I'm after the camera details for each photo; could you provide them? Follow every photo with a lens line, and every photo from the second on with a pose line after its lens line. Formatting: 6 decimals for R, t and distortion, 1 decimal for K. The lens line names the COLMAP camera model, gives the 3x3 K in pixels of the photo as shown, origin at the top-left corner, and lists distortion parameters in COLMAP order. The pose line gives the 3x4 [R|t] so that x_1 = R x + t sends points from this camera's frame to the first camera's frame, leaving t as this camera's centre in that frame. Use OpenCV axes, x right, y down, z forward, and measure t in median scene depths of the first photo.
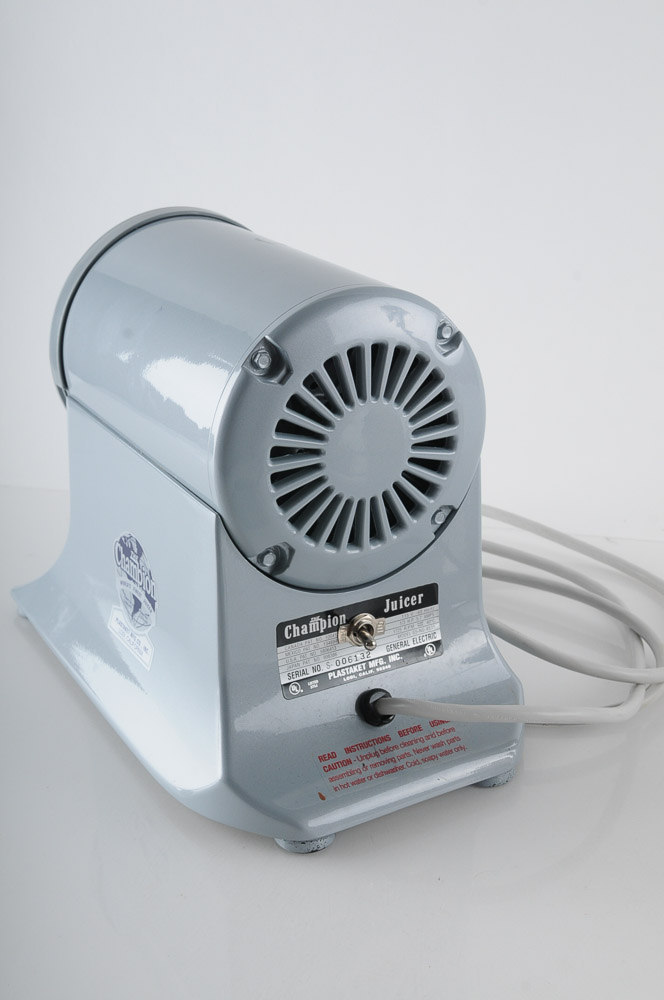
lens RADIAL K [[1340.1, 0, 330.9], [0, 1340.1, 499.9], [0, 0, 1]] dist [0.035154, 0.000000]
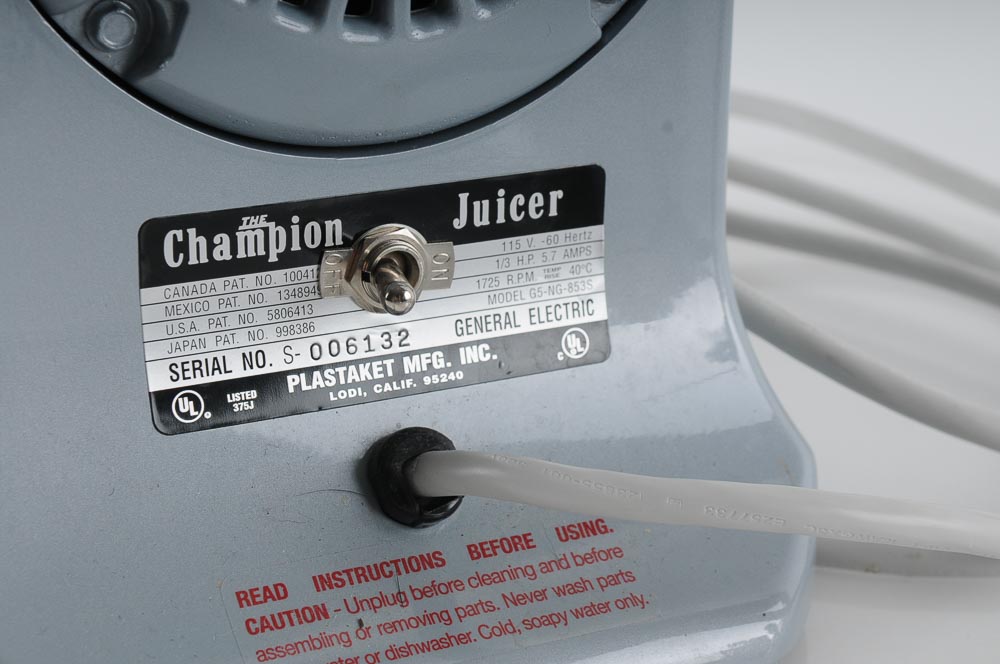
lens RADIAL K [[2243.6, 0, 500.4], [0, 2243.6, 332.3], [0, 0, 1]] dist [-0.020651, 0.000000]
pose [[0.997814, 0.062062, -0.022710, 0.070277], [-0.061405, 0.997704, 0.028557, 0.095864], [0.024431, -0.027100, 0.999334, 0.380511]]
